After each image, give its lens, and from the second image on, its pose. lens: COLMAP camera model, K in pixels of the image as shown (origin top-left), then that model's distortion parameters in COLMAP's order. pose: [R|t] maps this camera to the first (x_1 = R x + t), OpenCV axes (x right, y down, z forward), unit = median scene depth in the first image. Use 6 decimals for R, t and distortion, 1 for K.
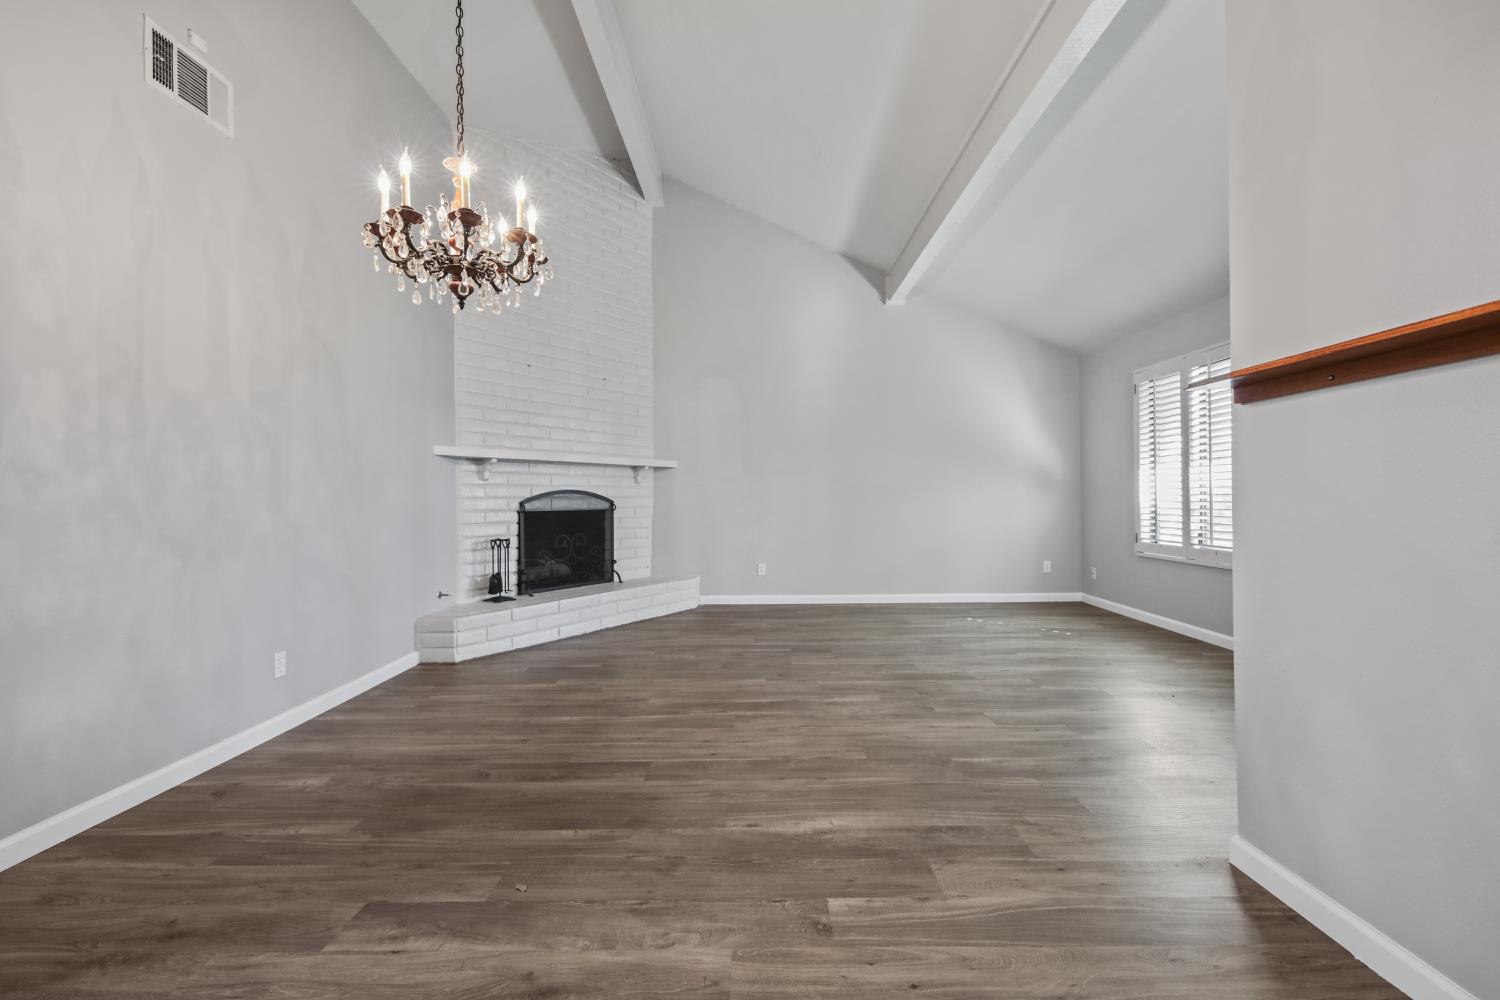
lens RADIAL K [[612.5, 0, 746.6], [0, 612.5, 500.9], [0, 0, 1]] dist [0.001755, -0.000436]
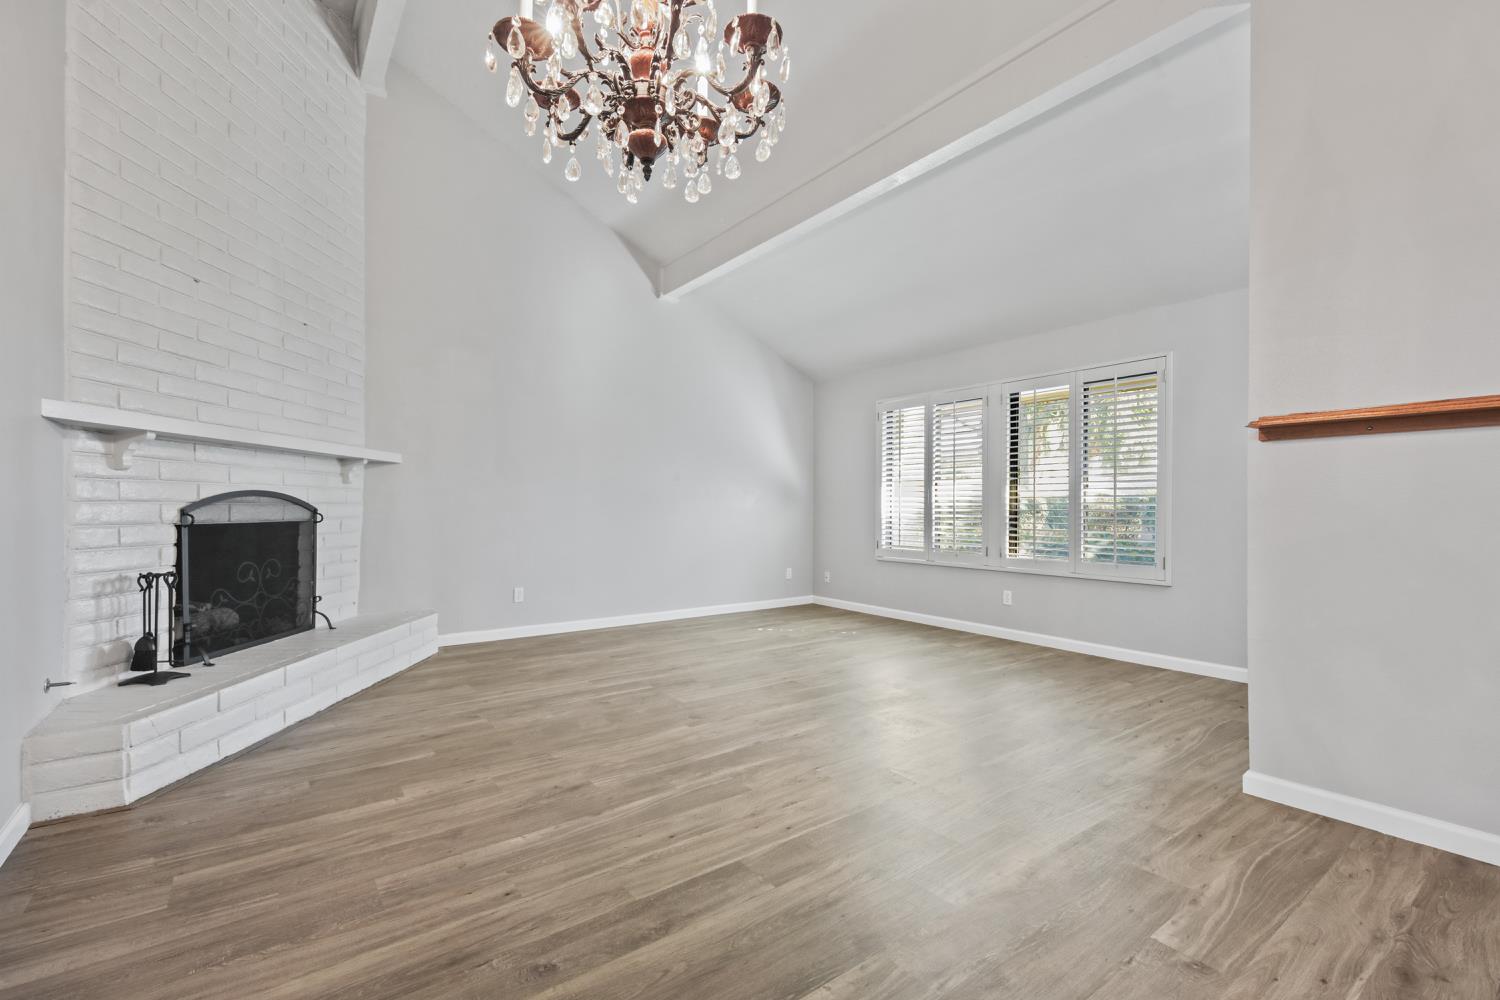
lens RADIAL K [[641.7, 0, 732.1], [0, 641.7, 512.1], [0, 0, 1]] dist [0.005165, -0.000105]
pose [[0.806280, 0.006667, 0.591496, -0.445394], [-0.008395, 0.999965, 0.000172, 0.000617], [-0.591474, -0.005105, 0.806308, 0.266463]]
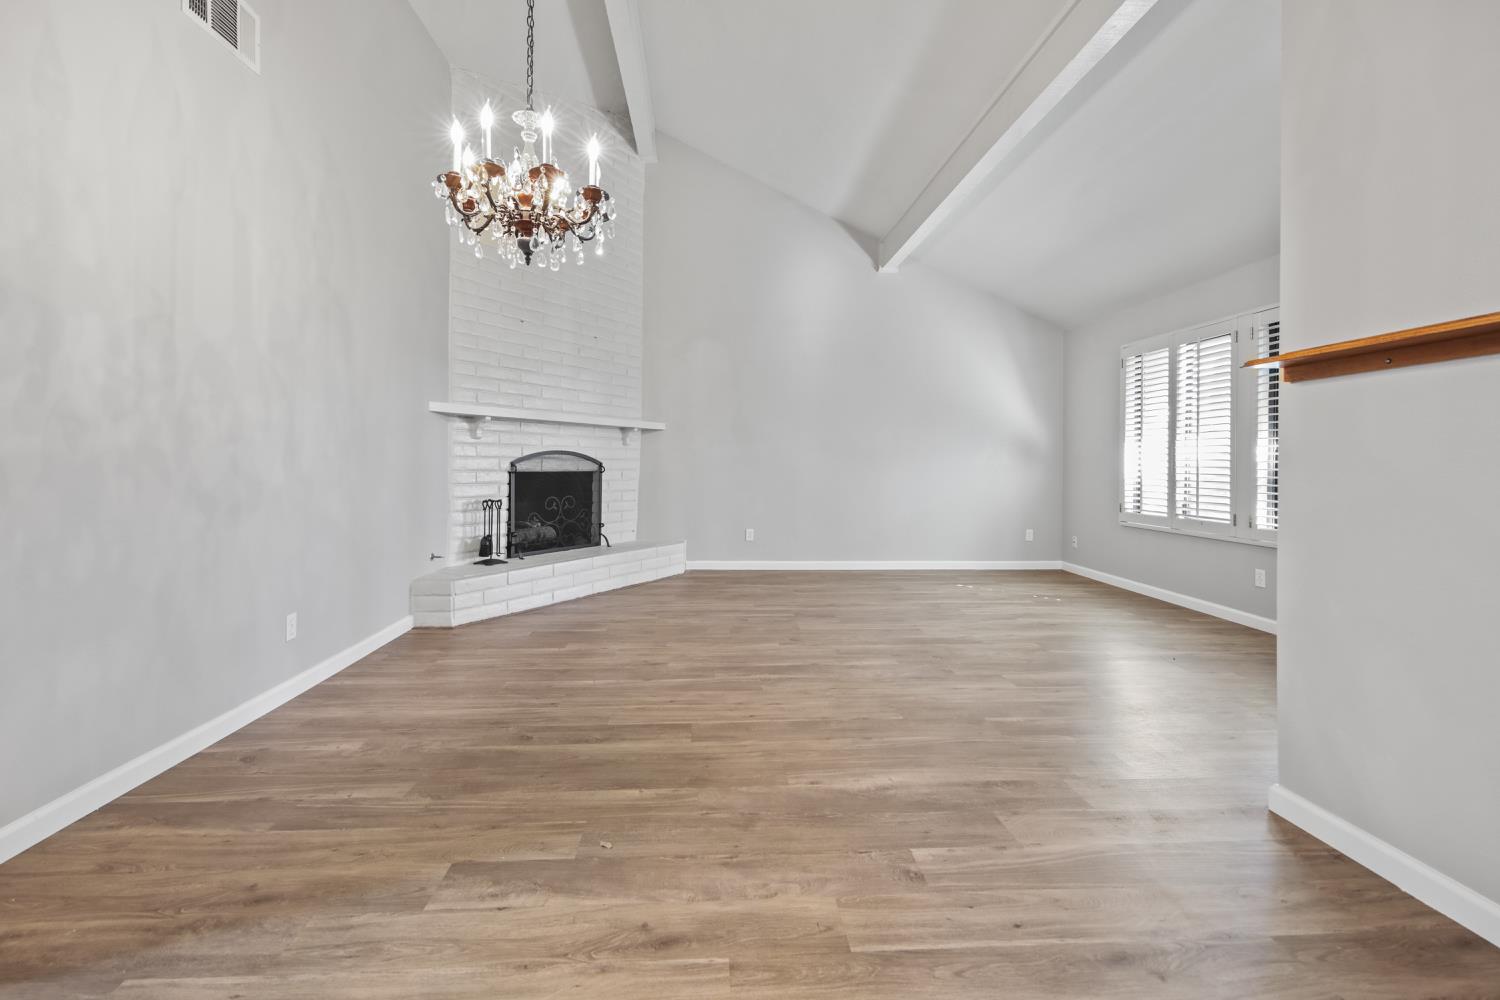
lens RADIAL K [[627.1, 0, 737.5], [0, 627.1, 468.2], [0, 0, 1]] dist [0.003234, -0.000350]
pose [[0.997823, 0.017952, 0.063454, -0.108762], [-0.018176, 0.999830, 0.002950, 0.003090], [-0.063391, -0.004097, 0.997980, -0.017890]]
